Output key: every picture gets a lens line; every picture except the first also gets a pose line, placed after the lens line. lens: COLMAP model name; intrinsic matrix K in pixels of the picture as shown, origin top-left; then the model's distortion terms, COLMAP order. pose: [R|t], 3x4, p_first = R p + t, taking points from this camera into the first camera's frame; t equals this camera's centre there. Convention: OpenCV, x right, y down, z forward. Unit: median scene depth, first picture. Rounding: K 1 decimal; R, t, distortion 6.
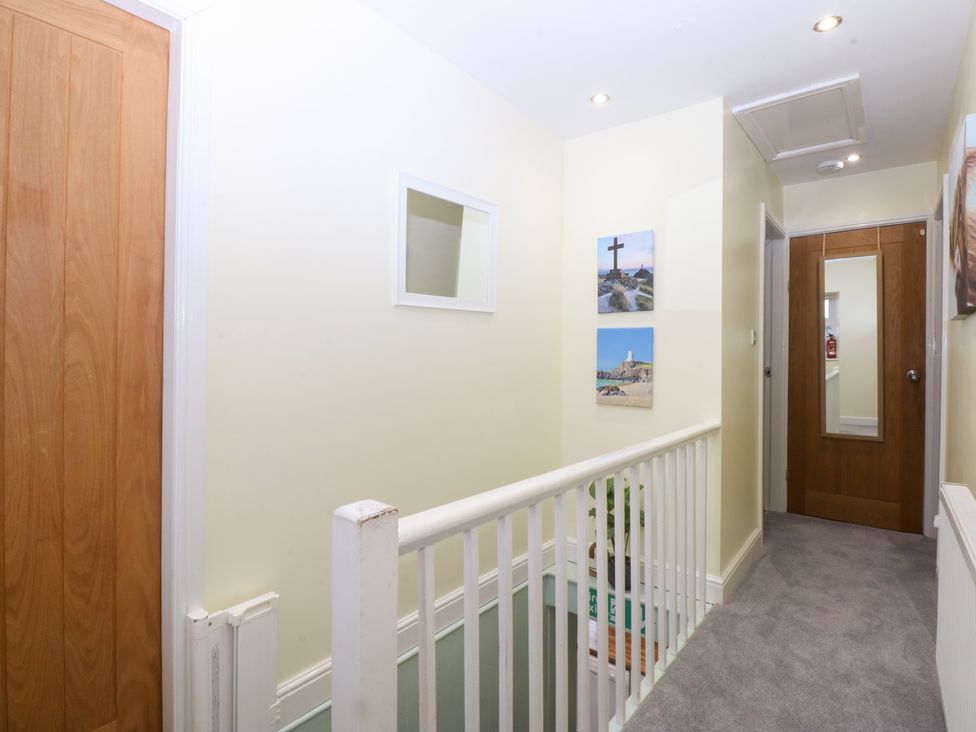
lens RADIAL K [[508.8, 0, 492.8], [0, 508.8, 361.3], [0, 0, 1]] dist [-0.004721, -0.001218]
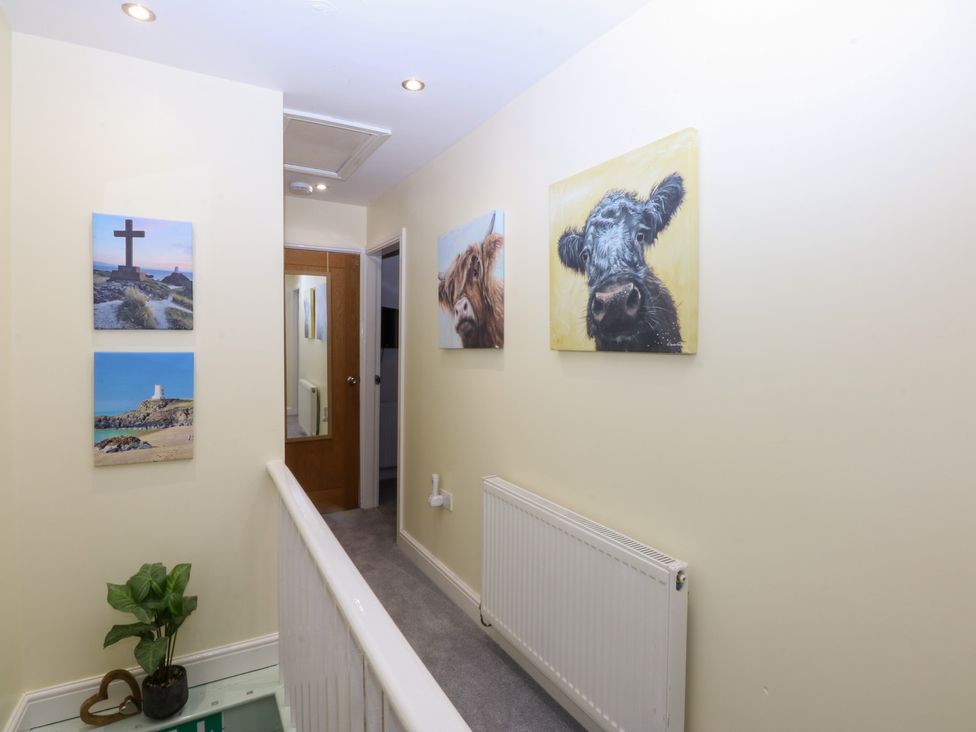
lens RADIAL K [[508.8, 0, 492.6], [0, 508.8, 358.0], [0, 0, 1]] dist [-0.004721, -0.001218]
pose [[0.364290, -0.033939, 0.930667, -0.220473], [0.007160, 0.999408, 0.033643, -0.078502], [-0.931258, -0.005592, 0.364317, 0.302263]]
